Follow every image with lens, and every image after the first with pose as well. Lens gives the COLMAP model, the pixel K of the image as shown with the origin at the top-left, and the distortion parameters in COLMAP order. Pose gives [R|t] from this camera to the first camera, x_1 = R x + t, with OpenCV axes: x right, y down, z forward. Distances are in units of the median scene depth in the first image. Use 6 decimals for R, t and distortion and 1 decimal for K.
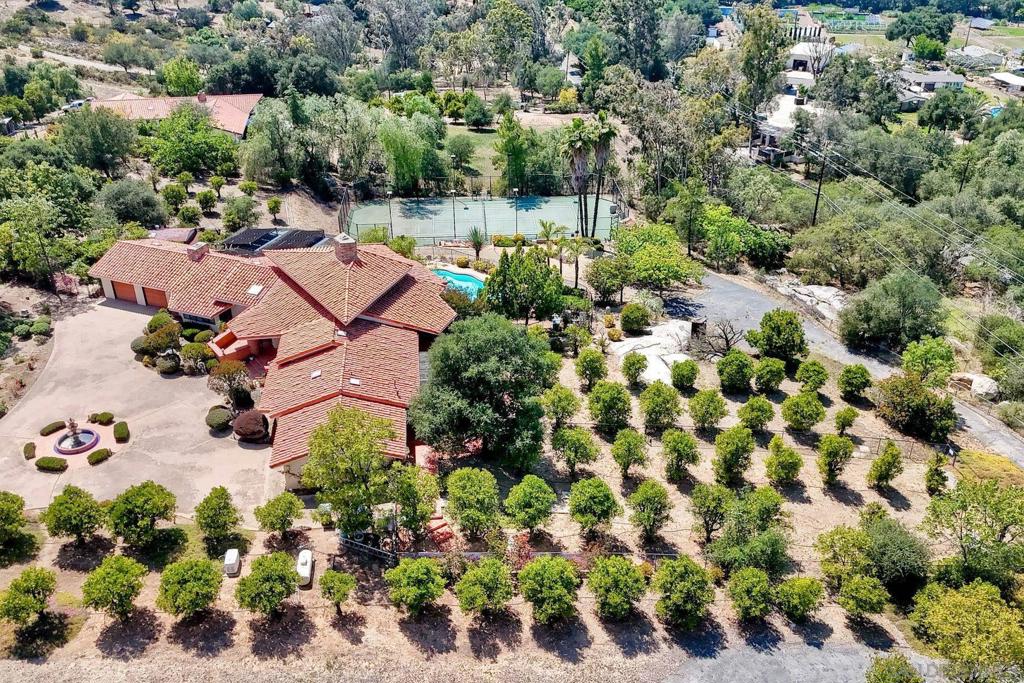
lens RADIAL K [[947.3, 0, 514.5], [0, 947.3, 390.4], [0, 0, 1]] dist [0.069566, -0.068402]
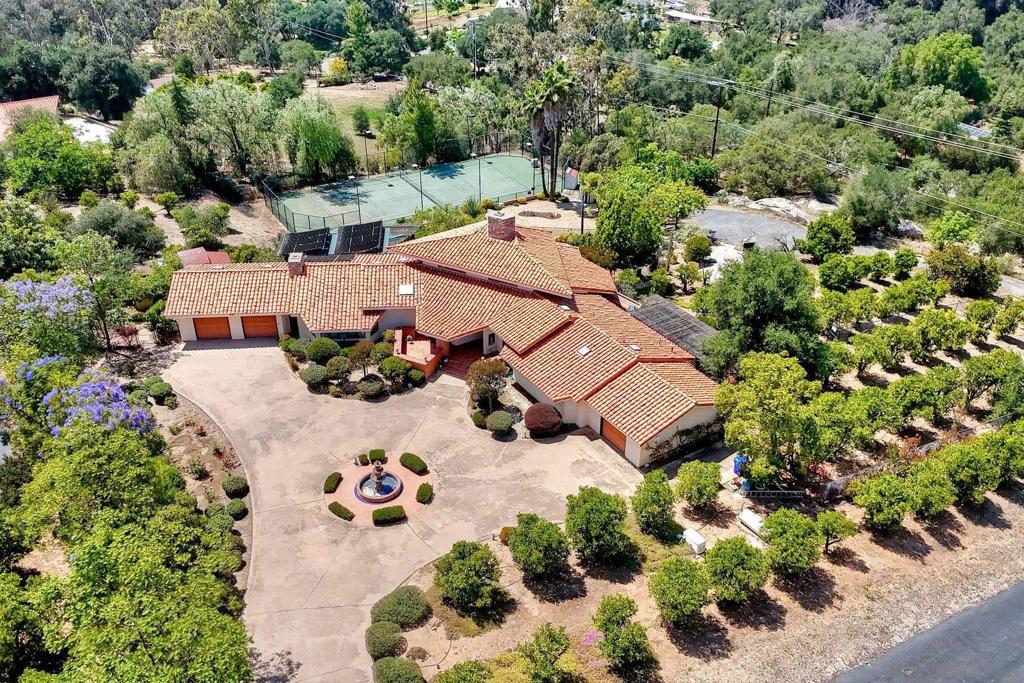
lens RADIAL K [[947.3, 0, 514.5], [0, 947.3, 390.4], [0, 0, 1]] dist [0.069566, -0.068402]
pose [[0.881477, -0.241838, 0.405602, -0.455604], [0.231348, 0.969934, 0.075539, -0.045576], [-0.411675, 0.027250, 0.910923, 0.114750]]
